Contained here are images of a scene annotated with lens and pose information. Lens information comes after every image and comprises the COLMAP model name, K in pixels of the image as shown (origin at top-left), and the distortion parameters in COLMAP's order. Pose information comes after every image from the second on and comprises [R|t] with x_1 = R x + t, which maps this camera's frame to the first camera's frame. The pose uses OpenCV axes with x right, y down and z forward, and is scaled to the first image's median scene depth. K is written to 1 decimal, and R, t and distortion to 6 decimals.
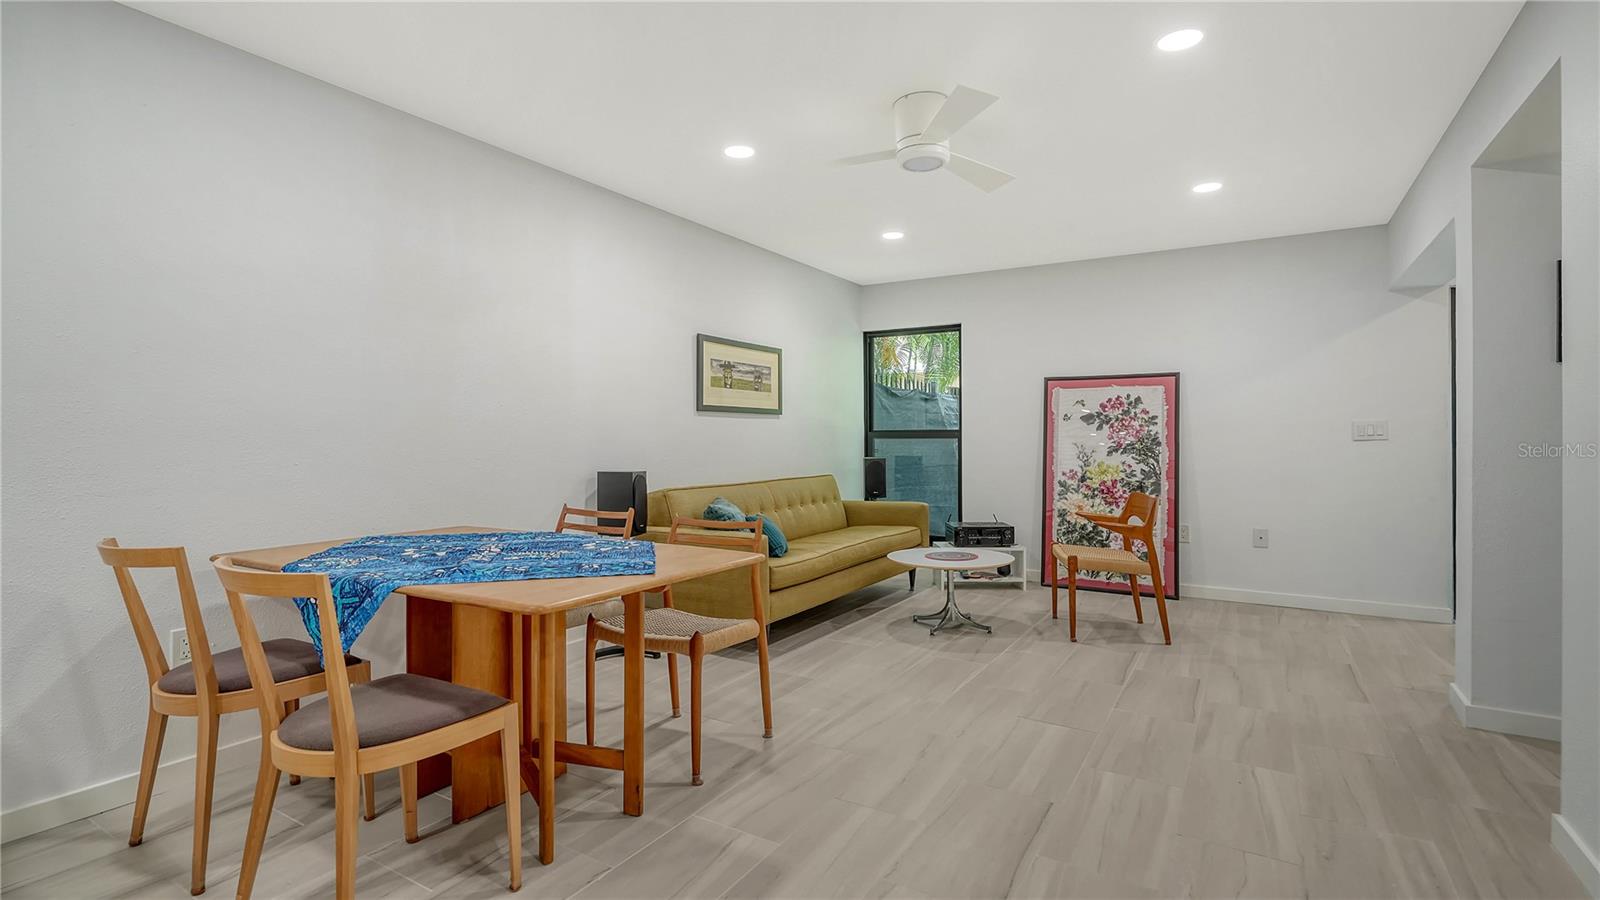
lens RADIAL K [[743.0, 0, 796.9], [0, 743.0, 425.7], [0, 0, 1]] dist [0.000696, 0.000013]
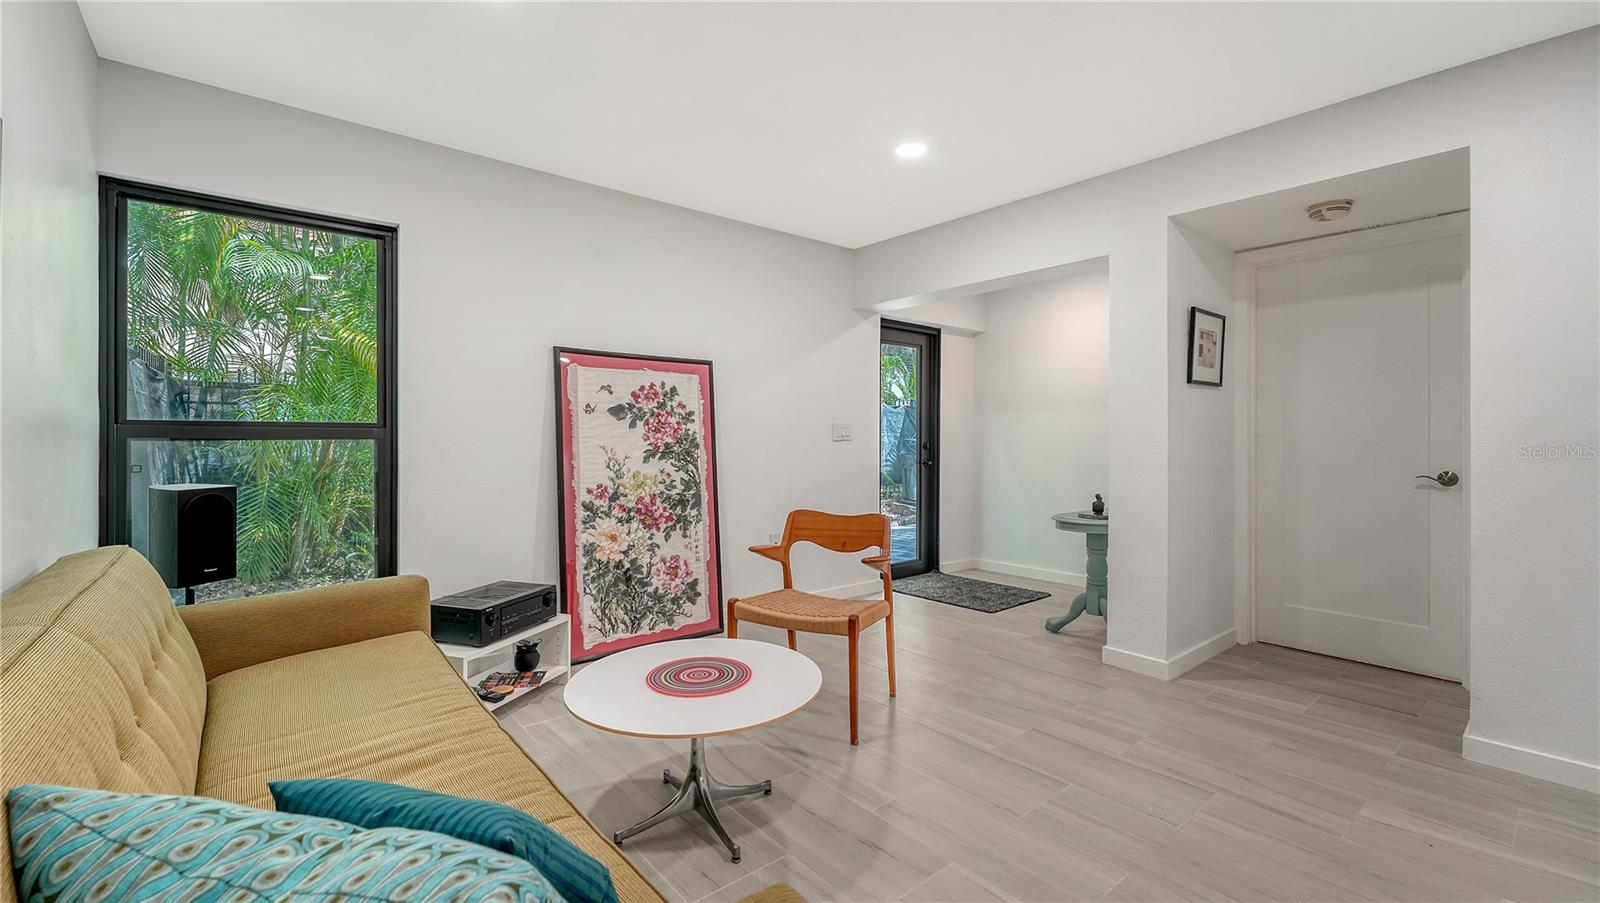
lens RADIAL K [[653.7, 0, 795.7], [0, 653.7, 438.6], [0, 0, 1]] dist [-0.001989, -0.000142]
pose [[0.323733, 0.000364, 0.946148, -0.151623], [-0.015667, 0.999865, 0.004976, 0.010790], [-0.946019, -0.016434, 0.323695, 0.653020]]
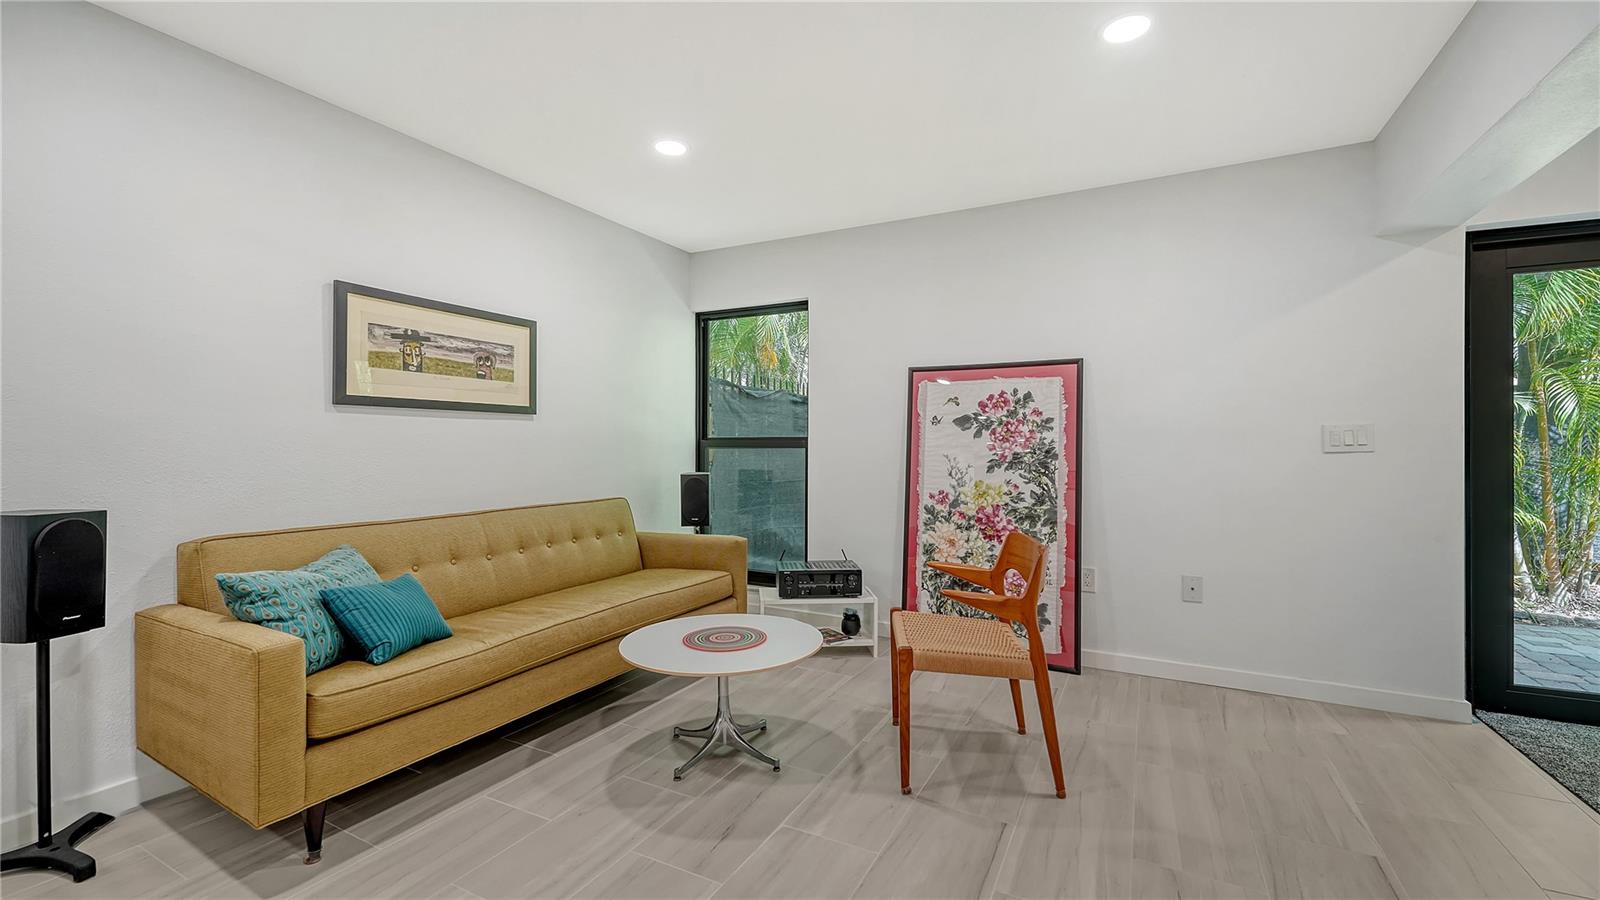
lens RADIAL K [[653.7, 0, 795.7], [0, 653.7, 437.1], [0, 0, 1]] dist [-0.001989, -0.000142]
pose [[0.998159, 0.002997, 0.060570, 0.191032], [-0.003108, 0.999994, 0.001726, 0.004930], [-0.060565, -0.001911, 0.998162, 0.369124]]
